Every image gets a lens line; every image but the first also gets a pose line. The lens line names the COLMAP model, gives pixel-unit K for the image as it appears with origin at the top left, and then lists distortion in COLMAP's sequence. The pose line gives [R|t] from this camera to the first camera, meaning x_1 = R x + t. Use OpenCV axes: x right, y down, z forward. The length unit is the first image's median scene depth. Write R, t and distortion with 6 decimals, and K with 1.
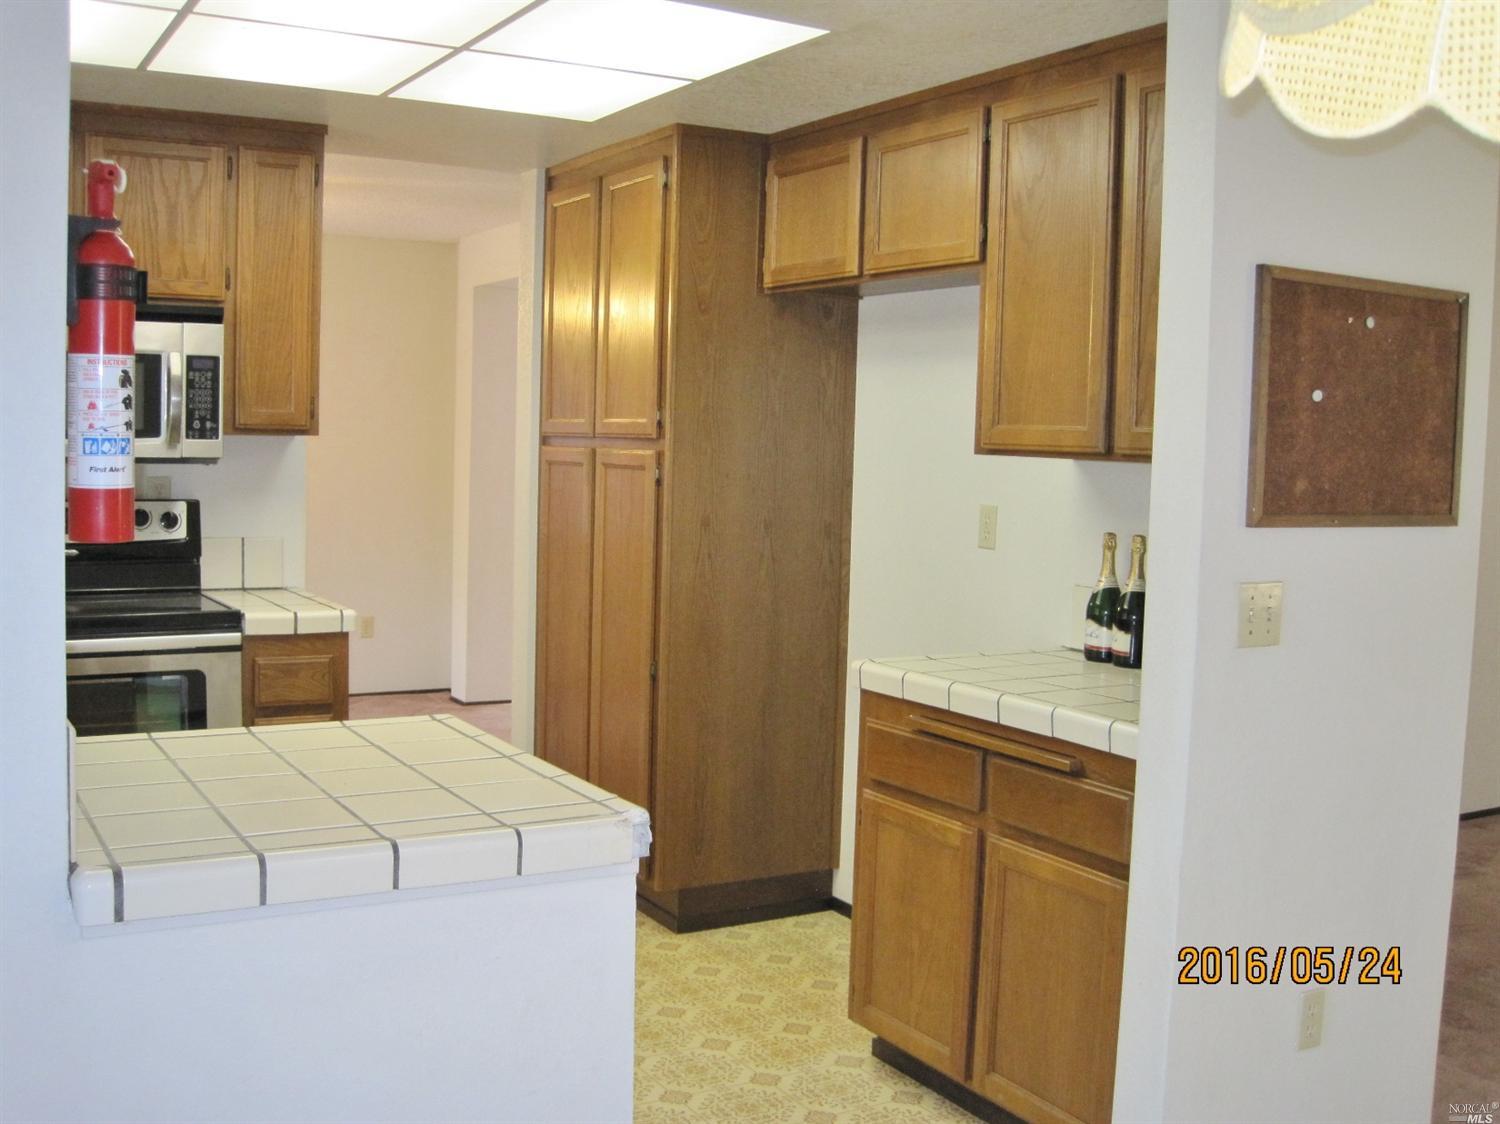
lens RADIAL K [[1570.4, 0, 752.6], [0, 1570.4, 564.8], [0, 0, 1]] dist [-0.108011, 0.000000]
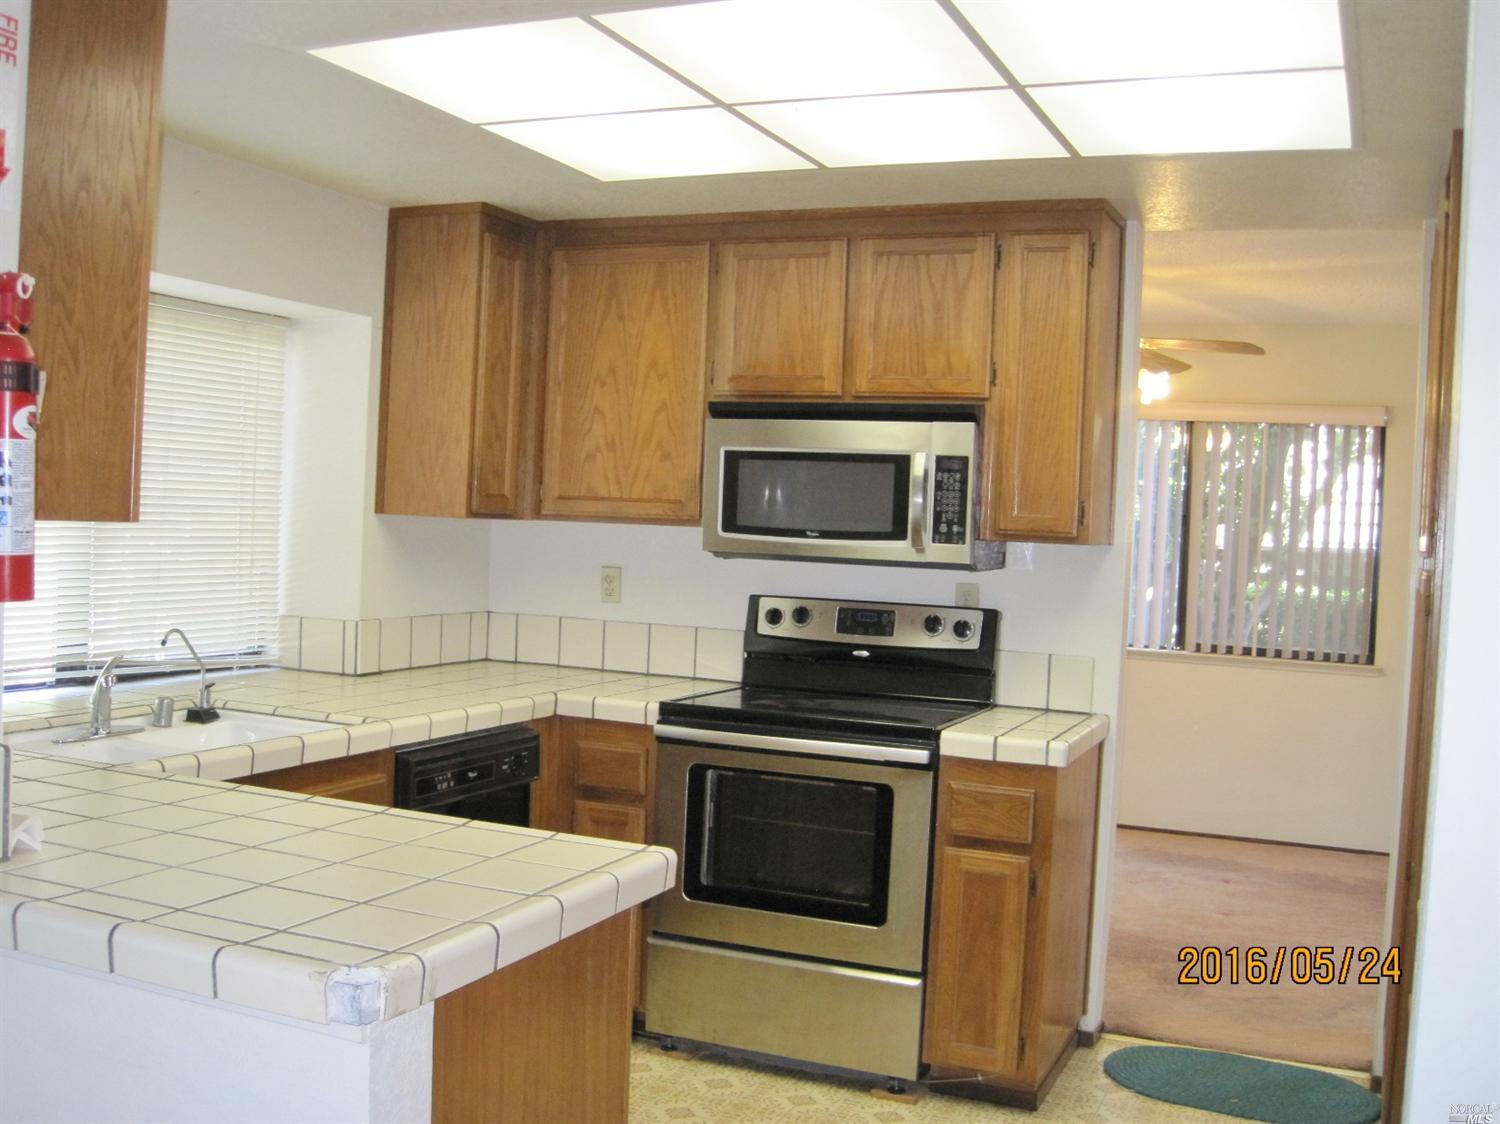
lens RADIAL K [[1570.4, 0, 749.8], [0, 1570.4, 558.6], [0, 0, 1]] dist [-0.108011, 0.000000]
pose [[0.610036, 0.023859, -0.792014, 0.331096], [-0.091933, 0.994927, -0.040839, -0.021745], [0.787022, 0.097726, 0.609135, 0.321170]]
